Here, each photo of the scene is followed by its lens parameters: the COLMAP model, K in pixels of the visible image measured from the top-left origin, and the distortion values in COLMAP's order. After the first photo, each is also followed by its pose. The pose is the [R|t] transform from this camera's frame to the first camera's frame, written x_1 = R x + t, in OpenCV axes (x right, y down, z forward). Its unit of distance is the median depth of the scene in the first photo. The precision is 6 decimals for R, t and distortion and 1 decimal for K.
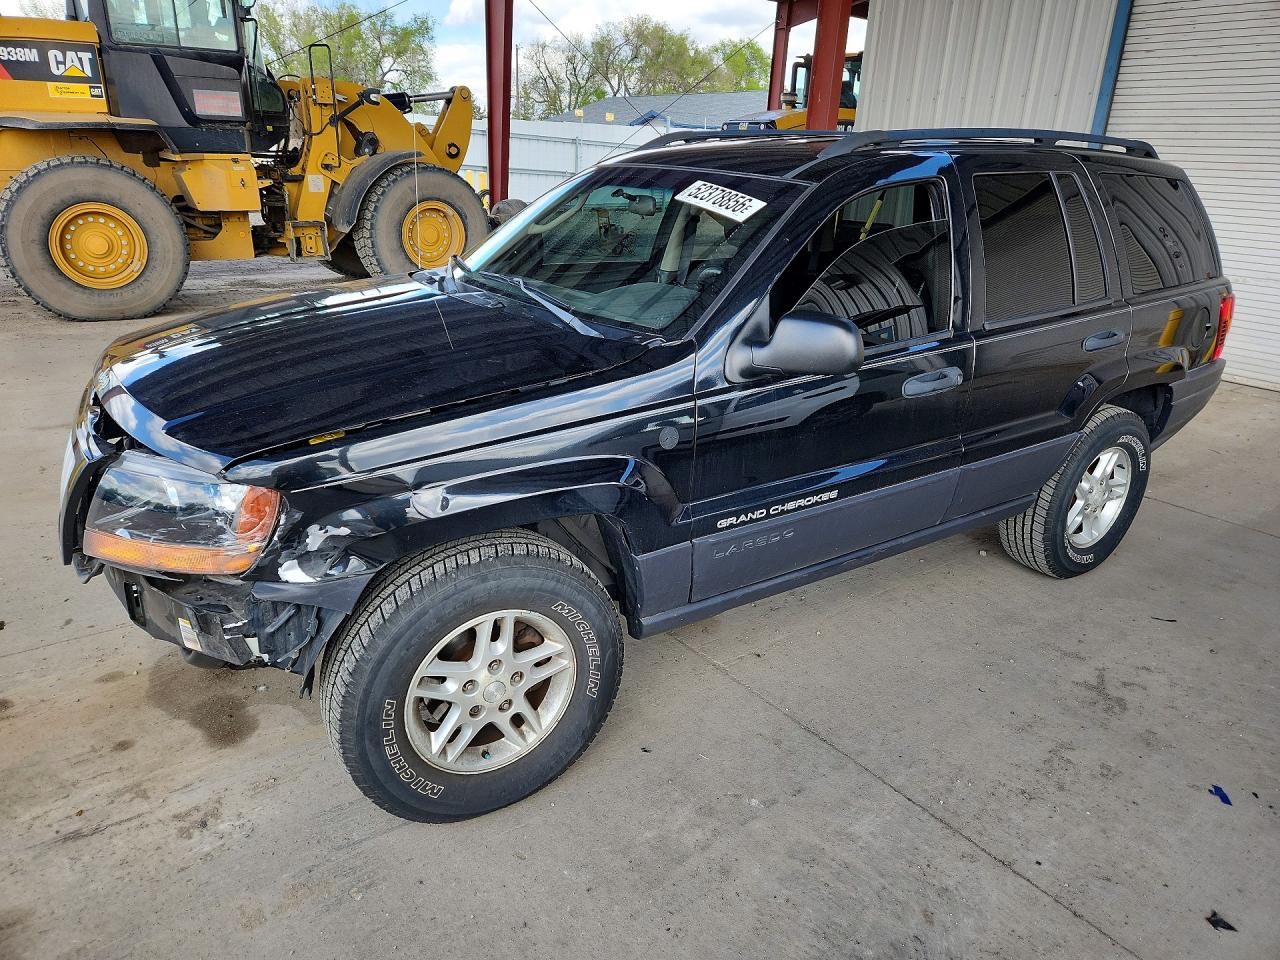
lens RADIAL K [[855.9, 0, 646.0], [0, 855.9, 484.9], [0, 0, 1]] dist [0.010228, -0.016216]
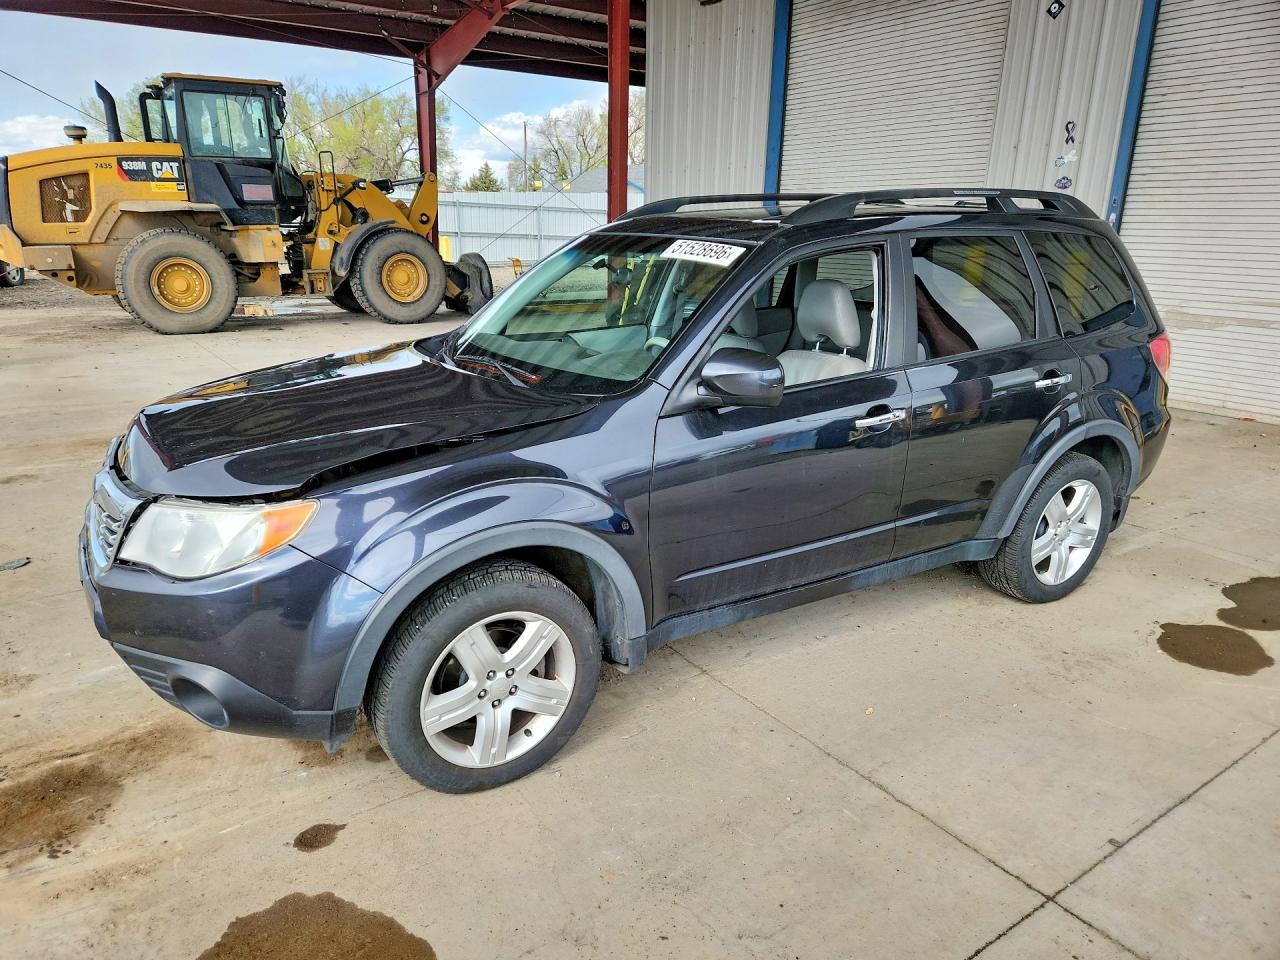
lens RADIAL K [[855.9, 0, 635.6], [0, 855.9, 502.5], [0, 0, 1]] dist [0.010228, -0.016216]
pose [[0.998980, -0.013709, -0.043025, 0.203876], [0.011668, 0.998811, -0.047331, 0.165777], [0.043623, 0.046781, 0.997952, -0.416937]]
